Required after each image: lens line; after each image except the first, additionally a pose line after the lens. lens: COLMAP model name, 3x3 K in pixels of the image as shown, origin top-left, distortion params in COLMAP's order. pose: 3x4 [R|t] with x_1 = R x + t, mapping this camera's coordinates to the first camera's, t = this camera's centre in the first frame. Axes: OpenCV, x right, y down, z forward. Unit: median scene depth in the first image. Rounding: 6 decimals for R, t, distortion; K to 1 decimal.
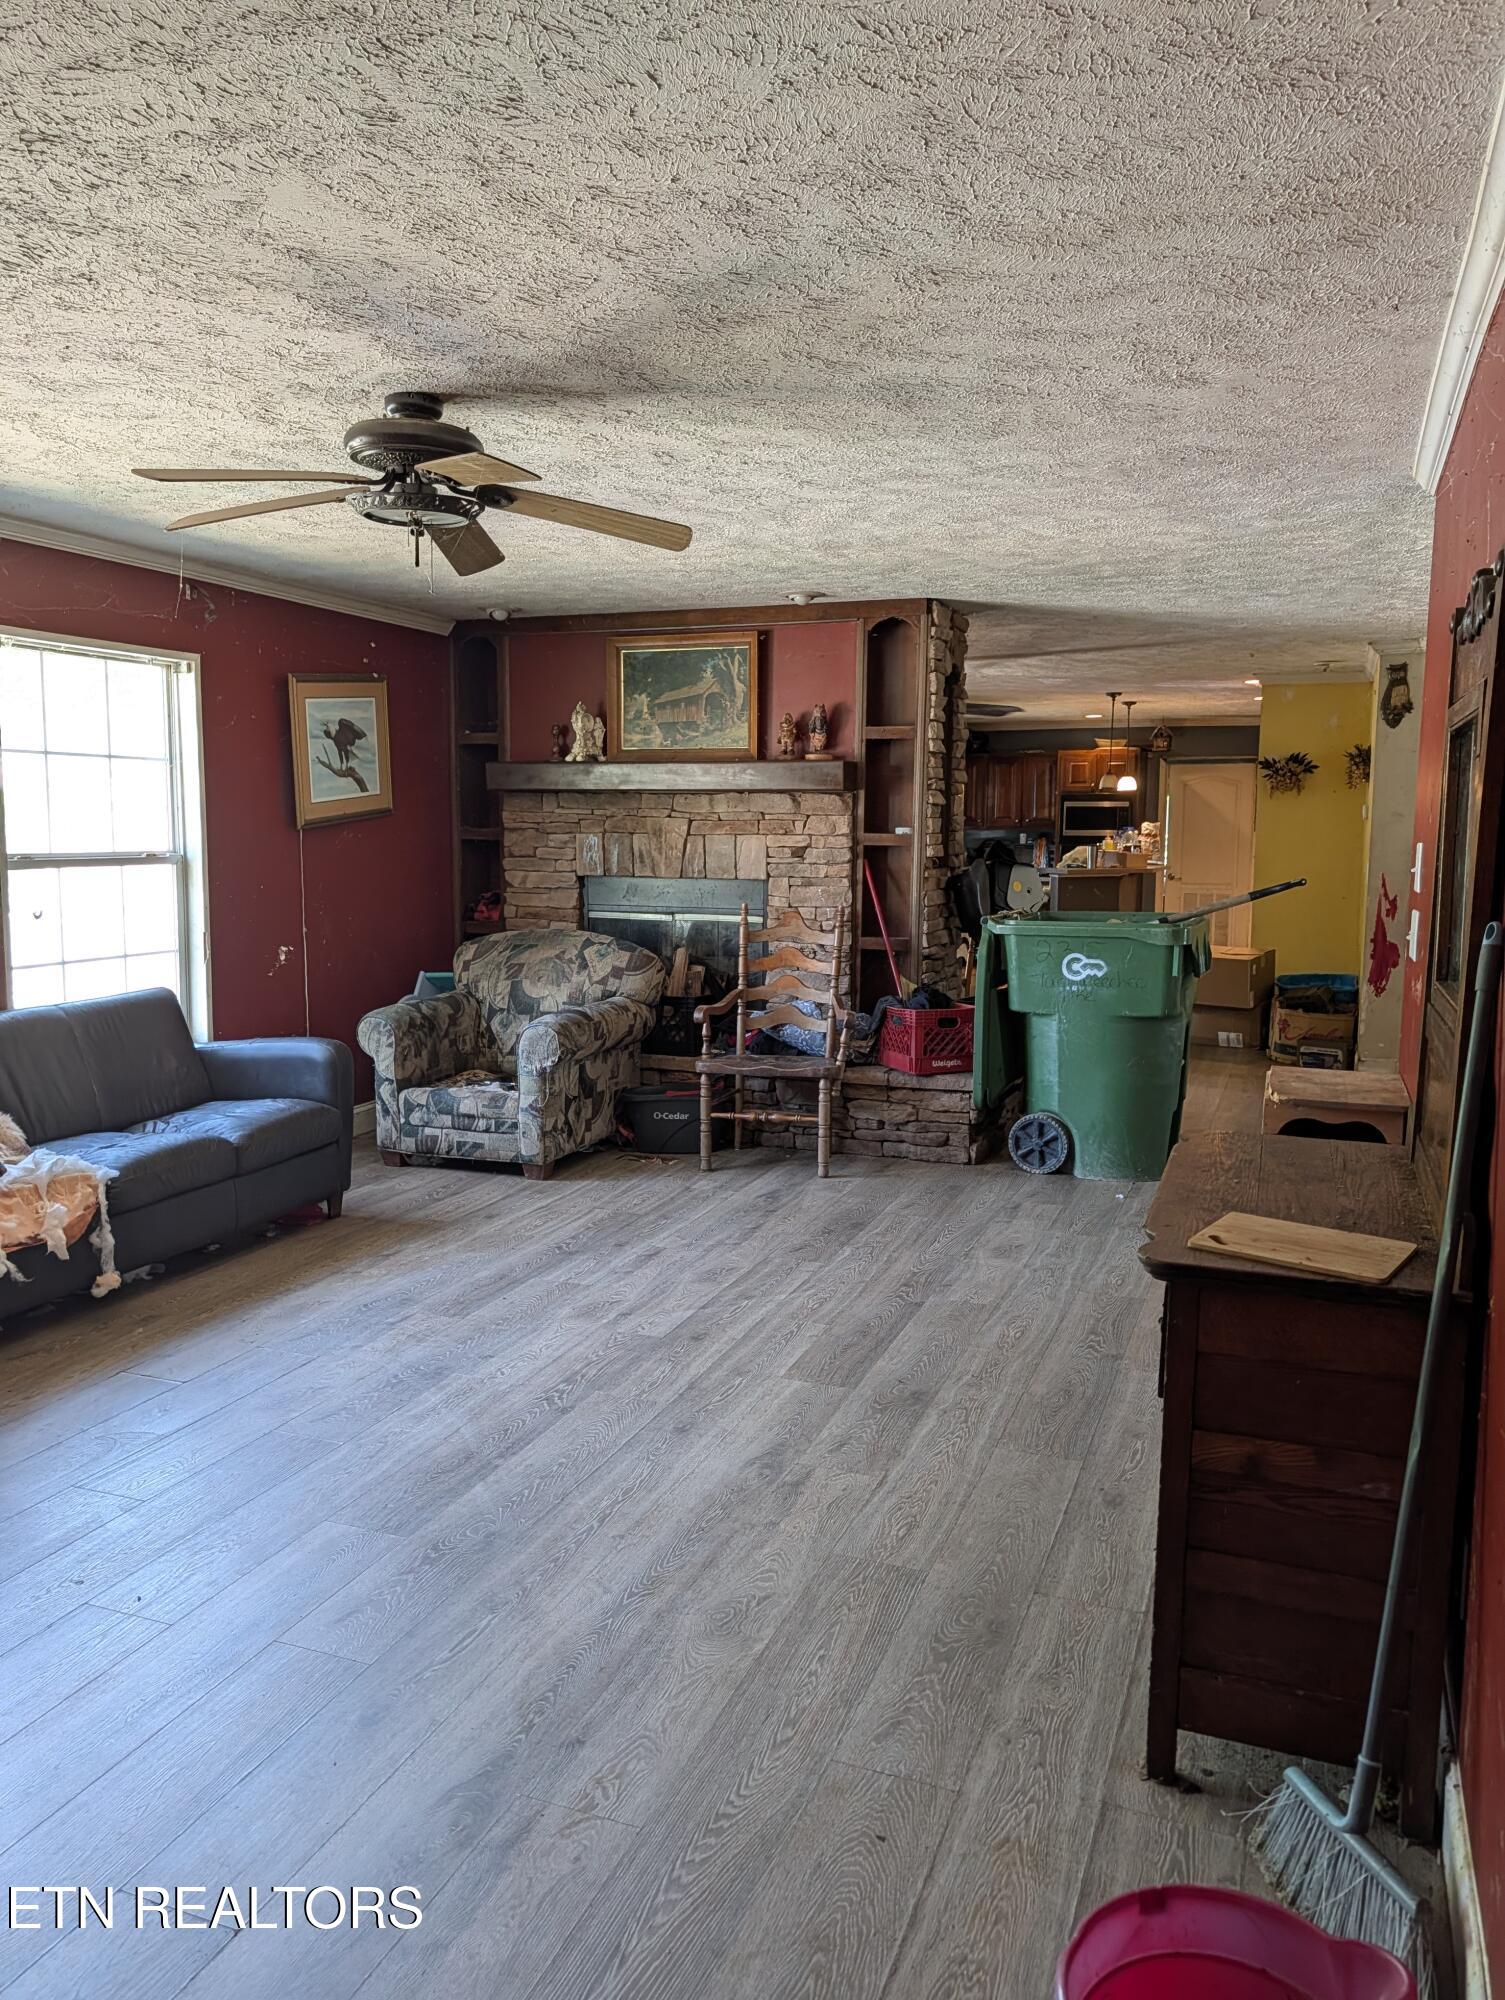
lens RADIAL K [[1438.0, 0, 778.9], [0, 1438.0, 975.0], [0, 0, 1]] dist [0.029075, -0.028274]
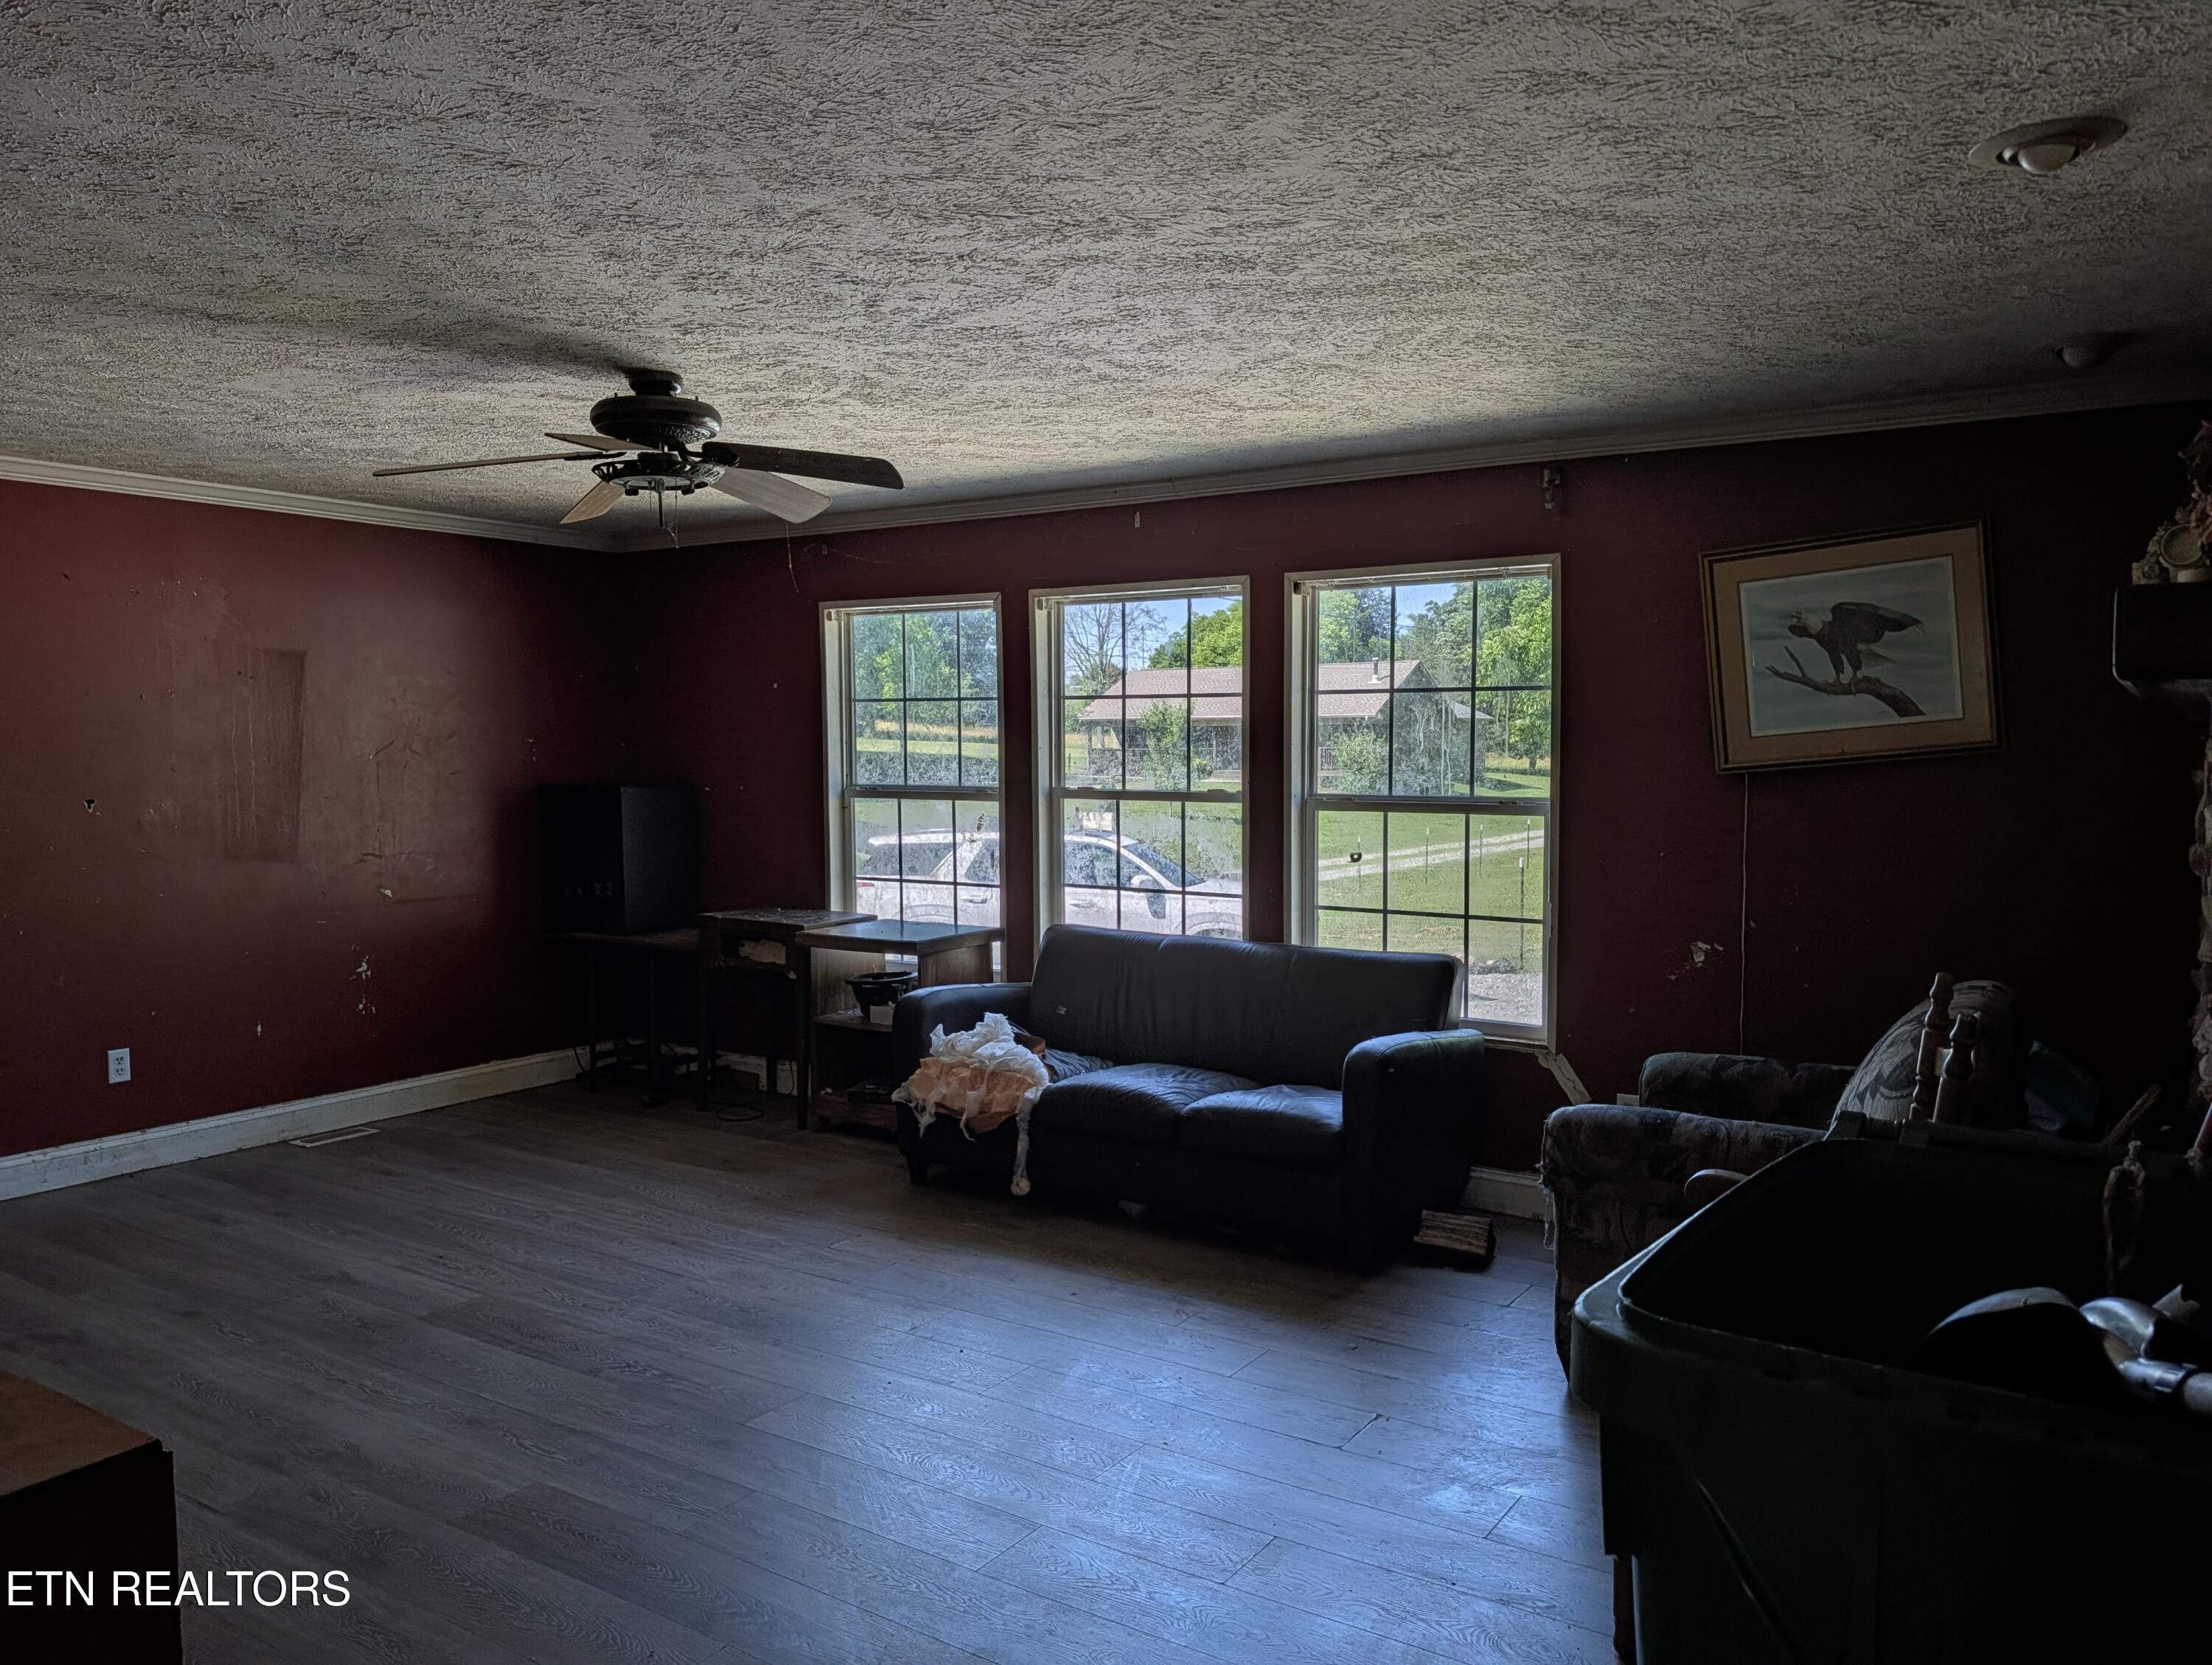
lens RADIAL K [[1592.4, 0, 1128.7], [0, 1592.4, 821.4], [0, 0, 1]] dist [0.001438, 0.016197]
pose [[-0.213201, 0.044663, -0.975987, 0.474222], [-0.105145, 0.992104, 0.068369, -0.103714], [0.971334, 0.117197, -0.206821, 0.906041]]
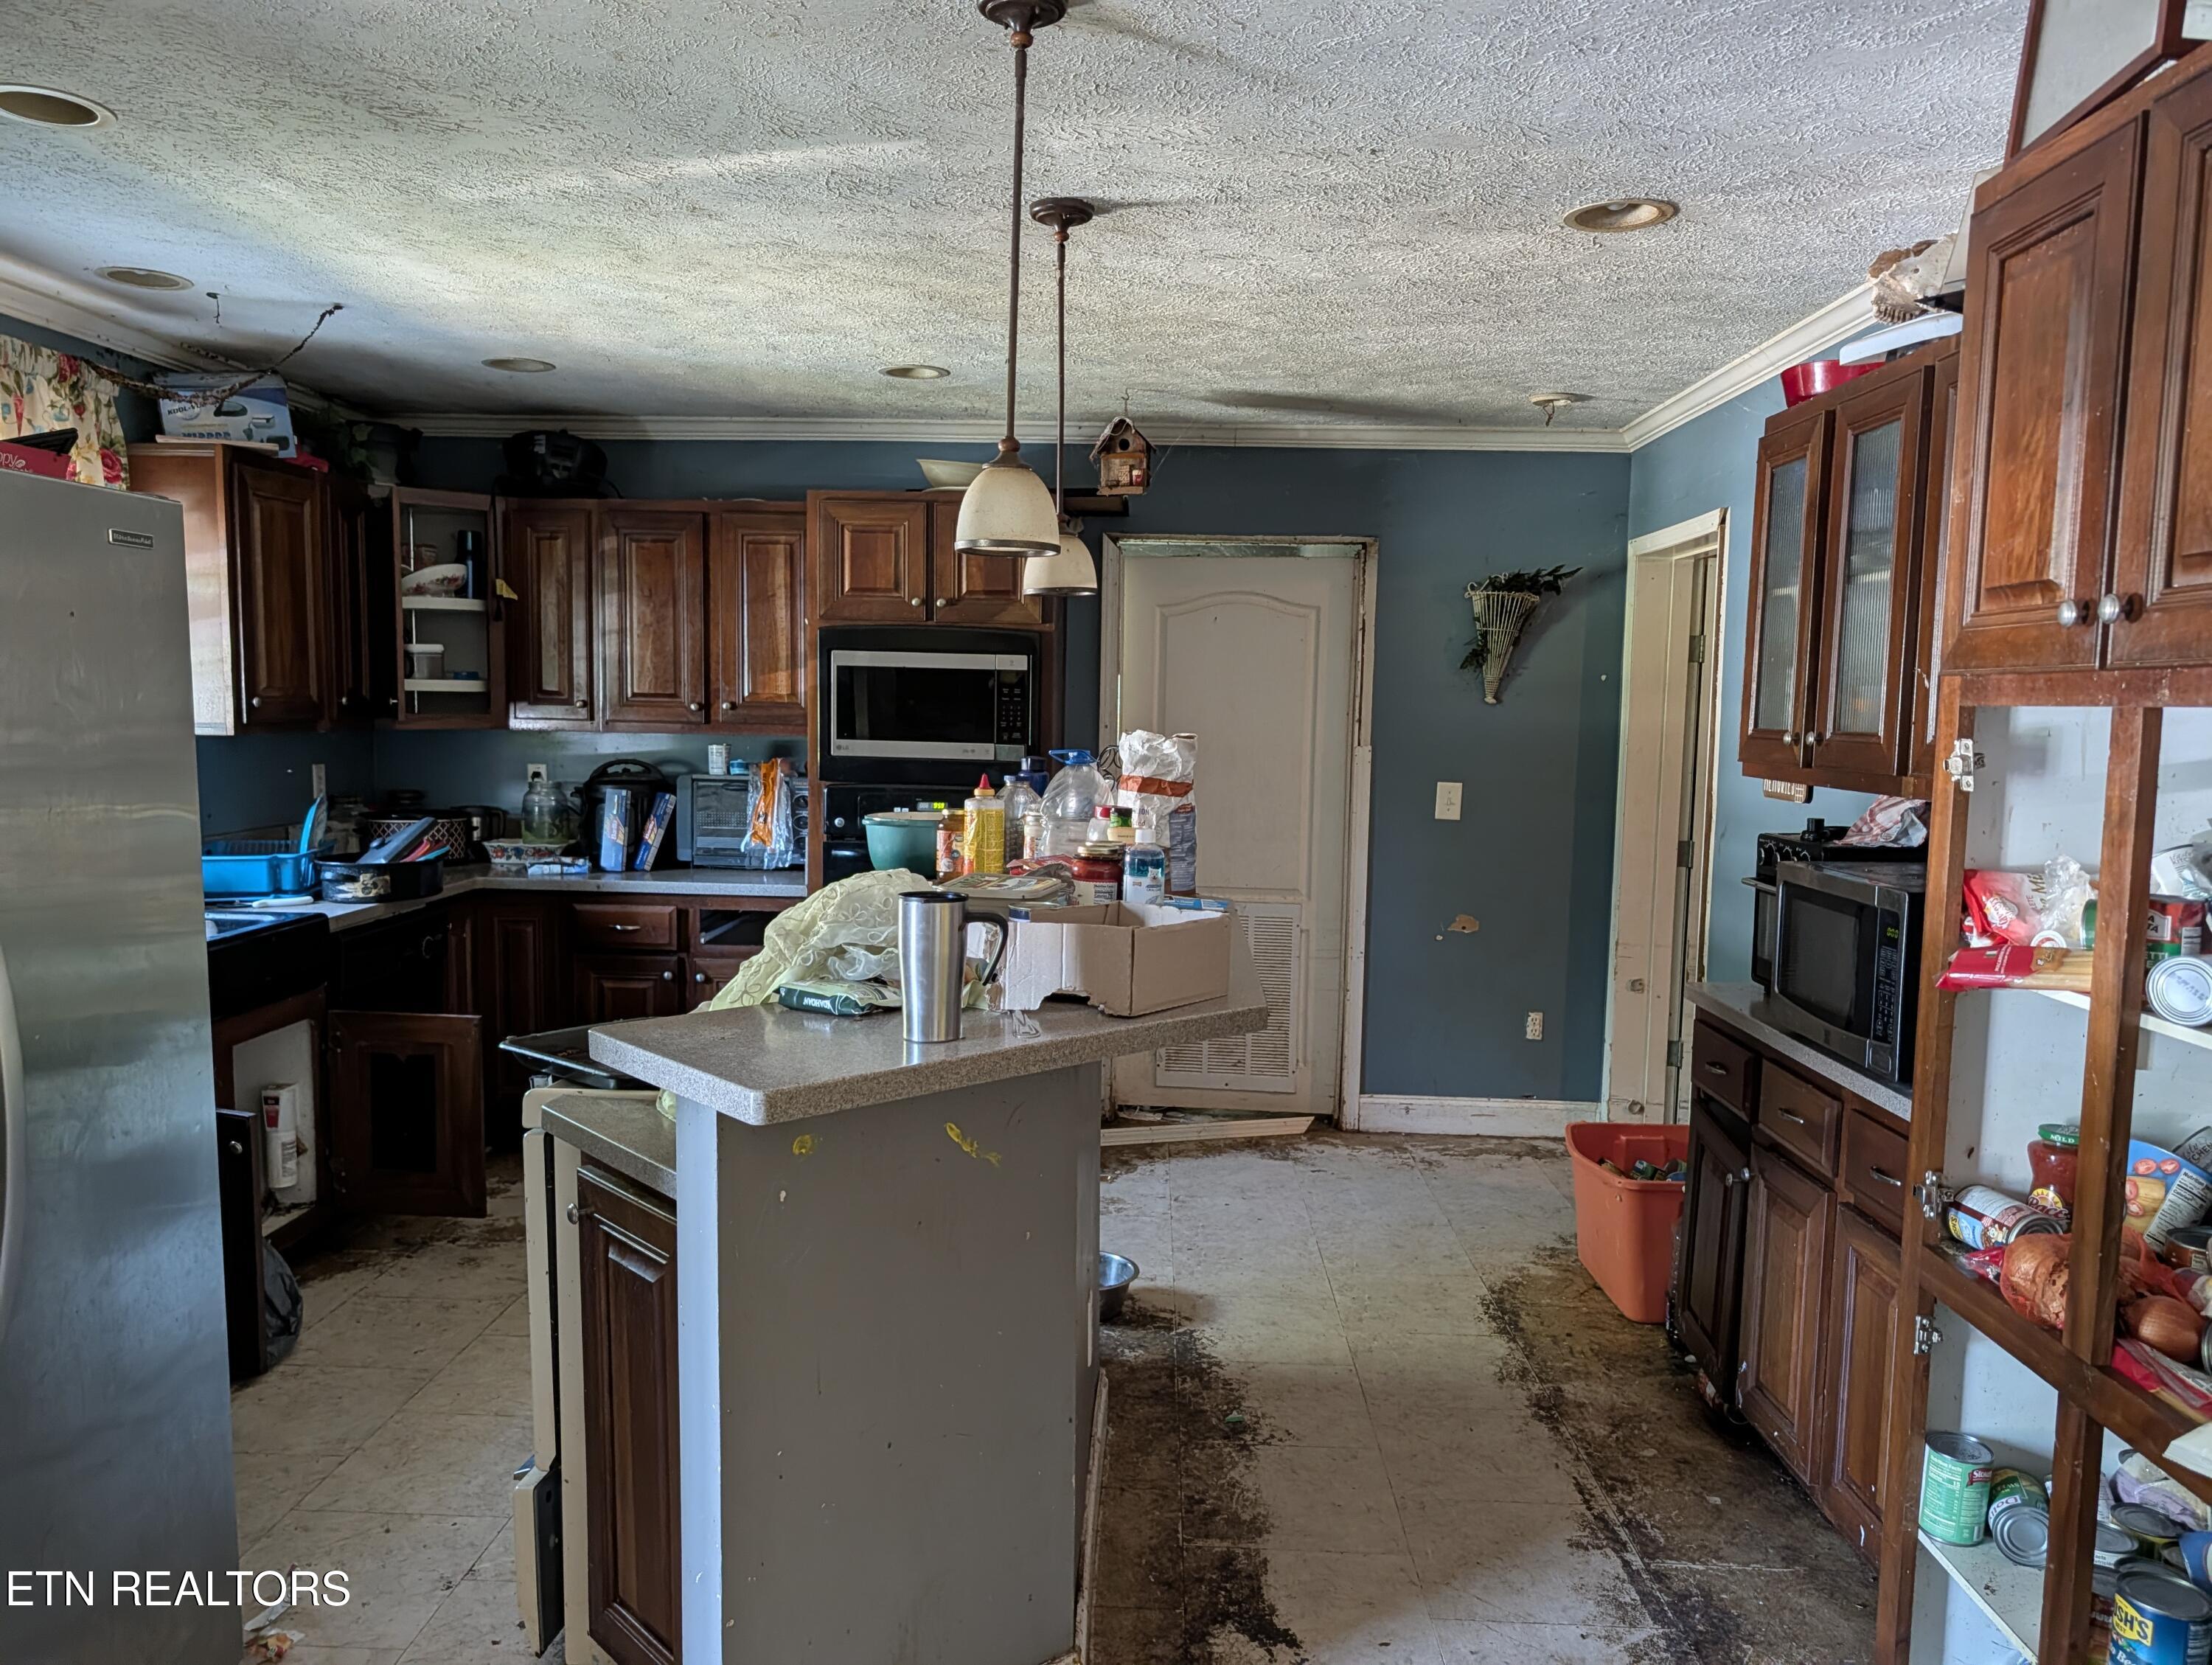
lens RADIAL K [[1592.4, 0, 1061.4], [0, 1592.4, 858.4], [0, 0, 1]] dist [0.001438, 0.016197]
pose [[0.951468, -0.019493, 0.307129, 0.317510], [0.020768, 0.999784, -0.000883, -0.168360], [-0.307046, 0.007218, 0.951667, 1.502381]]
